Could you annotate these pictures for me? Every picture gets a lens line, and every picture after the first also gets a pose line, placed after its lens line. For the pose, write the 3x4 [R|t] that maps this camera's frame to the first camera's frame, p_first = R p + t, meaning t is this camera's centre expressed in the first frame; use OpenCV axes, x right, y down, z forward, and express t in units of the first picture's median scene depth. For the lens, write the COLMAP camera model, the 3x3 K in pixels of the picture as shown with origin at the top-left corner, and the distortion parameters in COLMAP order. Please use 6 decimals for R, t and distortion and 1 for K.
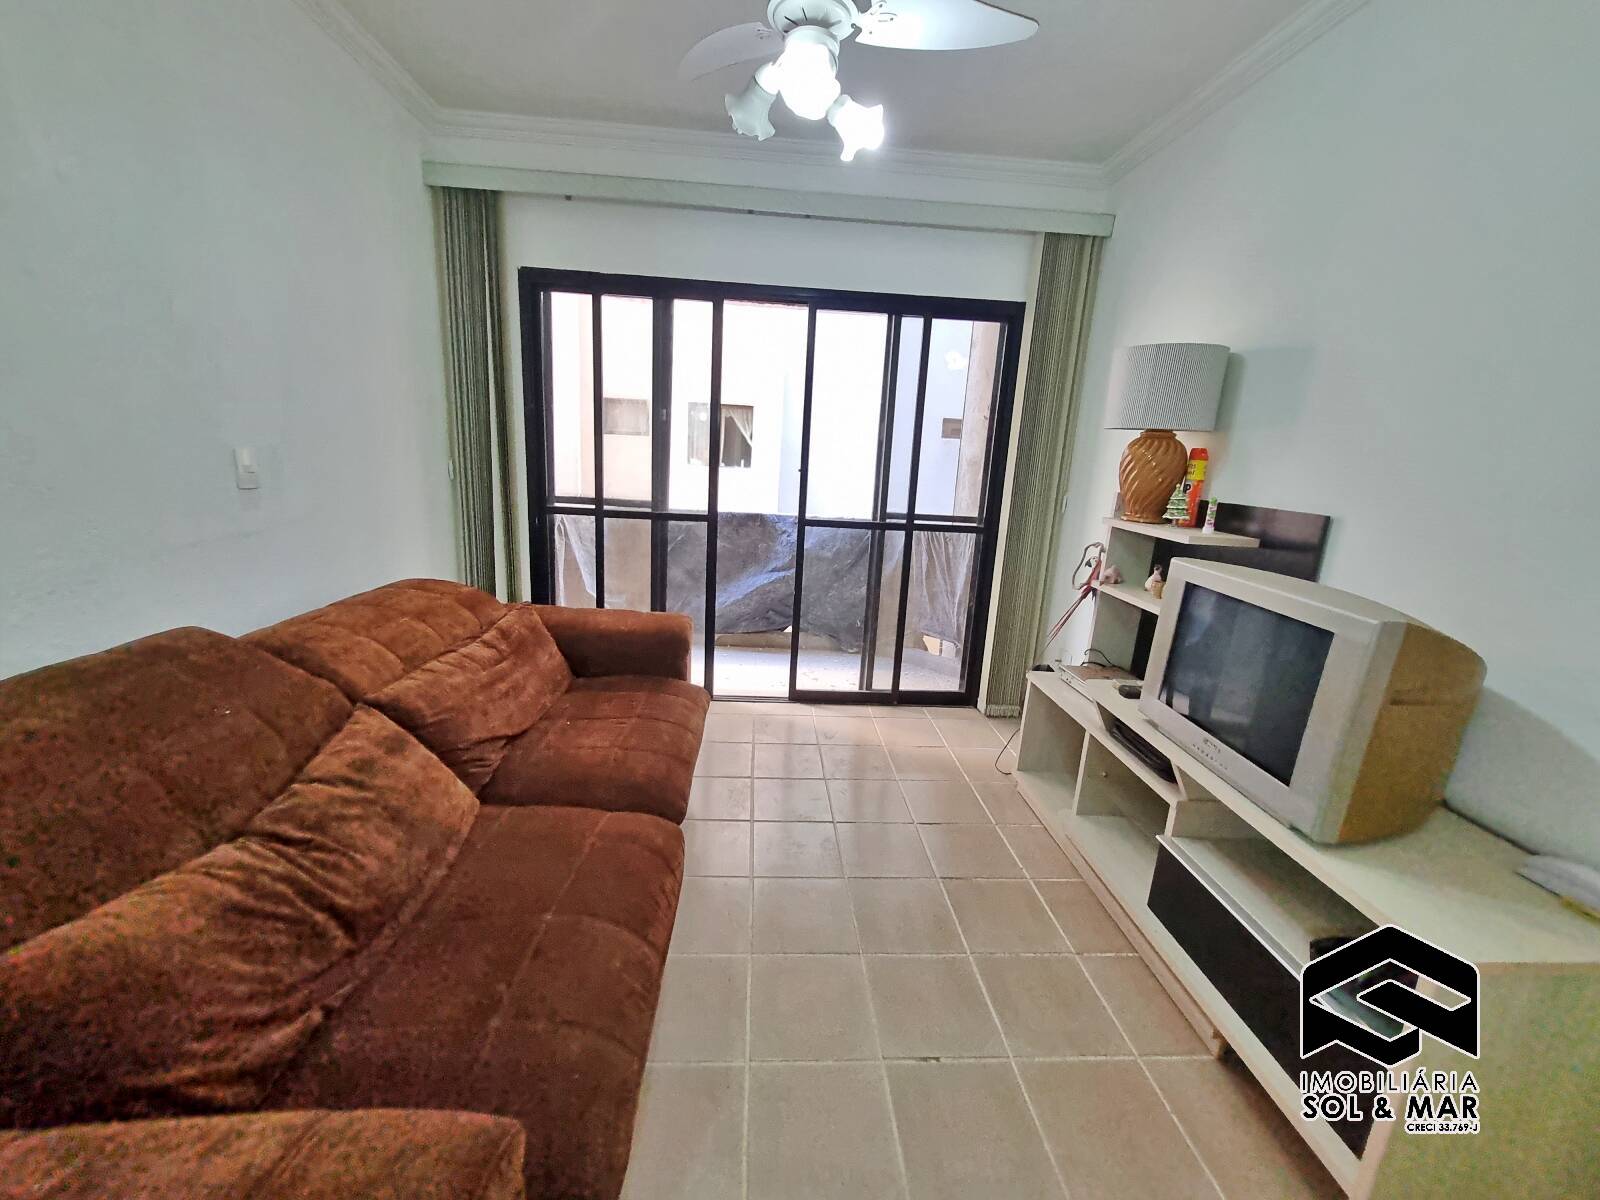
lens RADIAL K [[624.0, 0, 788.8], [0, 624.0, 586.7], [0, 0, 1]] dist [-0.001847, -0.000777]
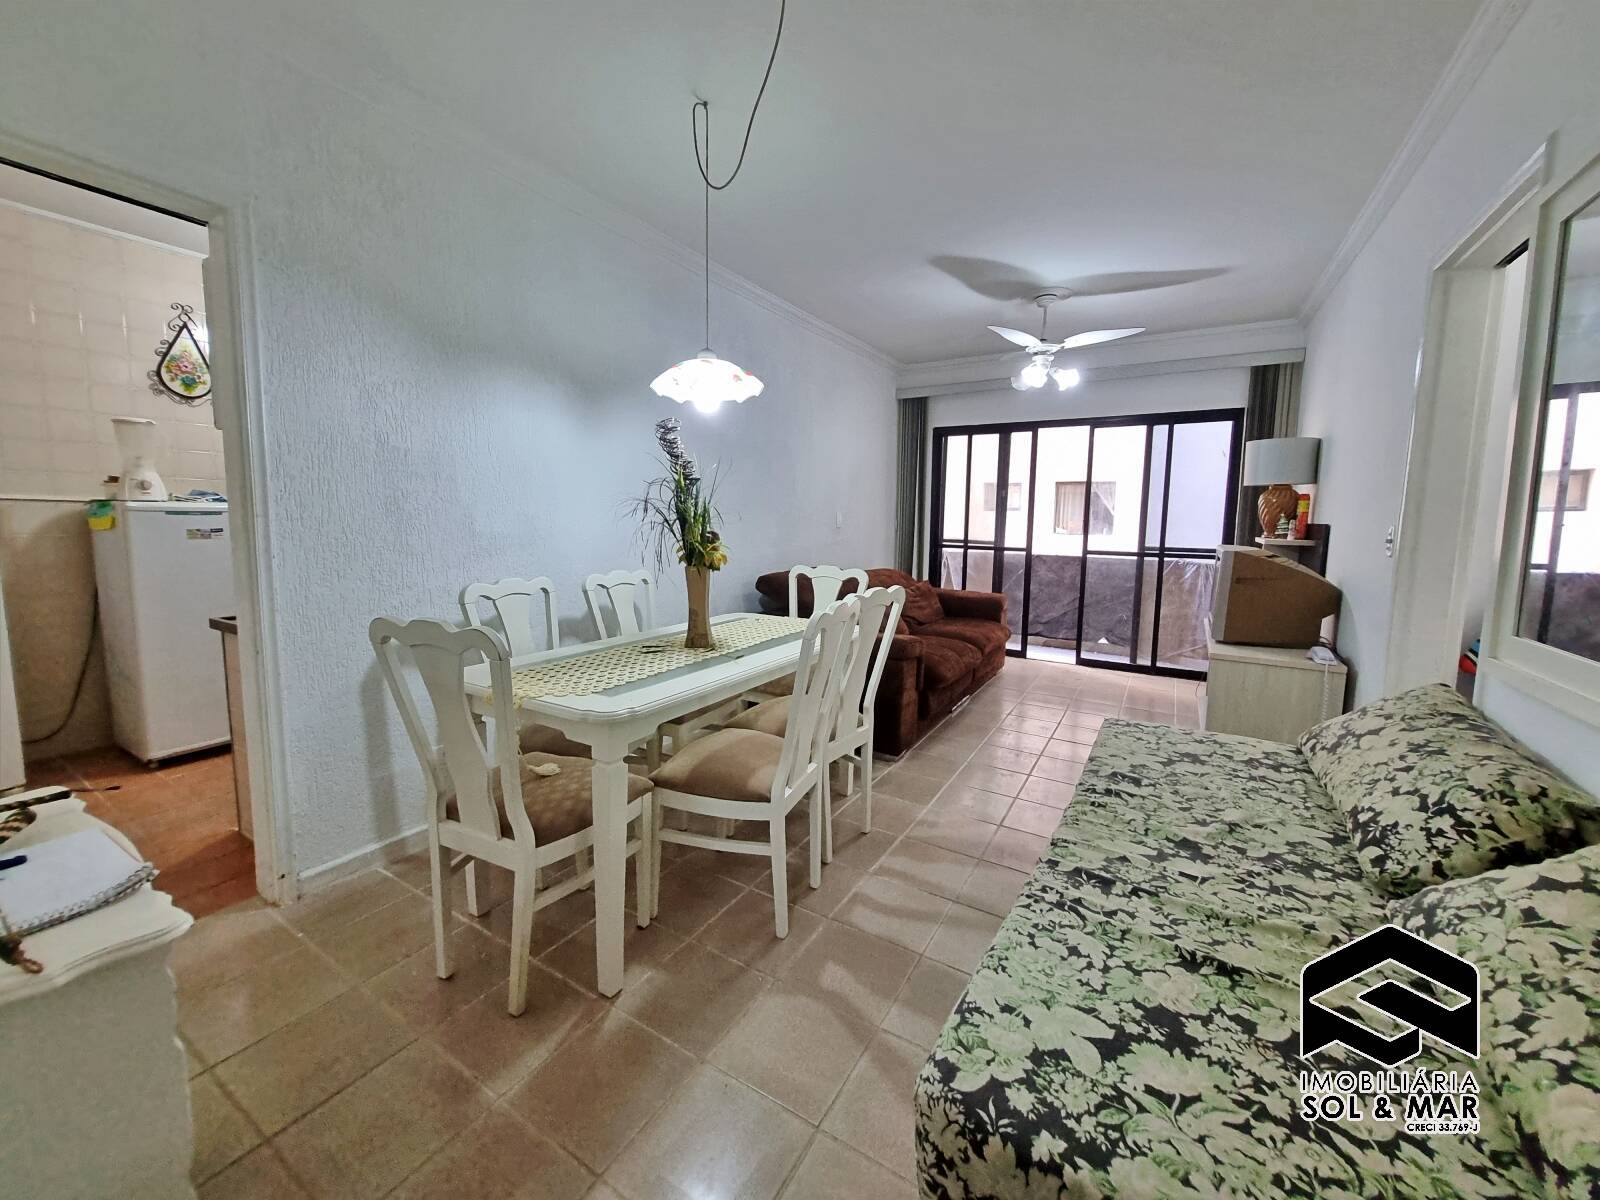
lens RADIAL K [[624.0, 0, 805.2], [0, 624.0, 581.8], [0, 0, 1]] dist [-0.001847, -0.000777]
pose [[0.838202, 0.018378, -0.545050, 0.323924], [-0.090141, 0.990354, -0.105230, 0.233295], [0.537858, 0.137335, 0.831774, -0.819888]]
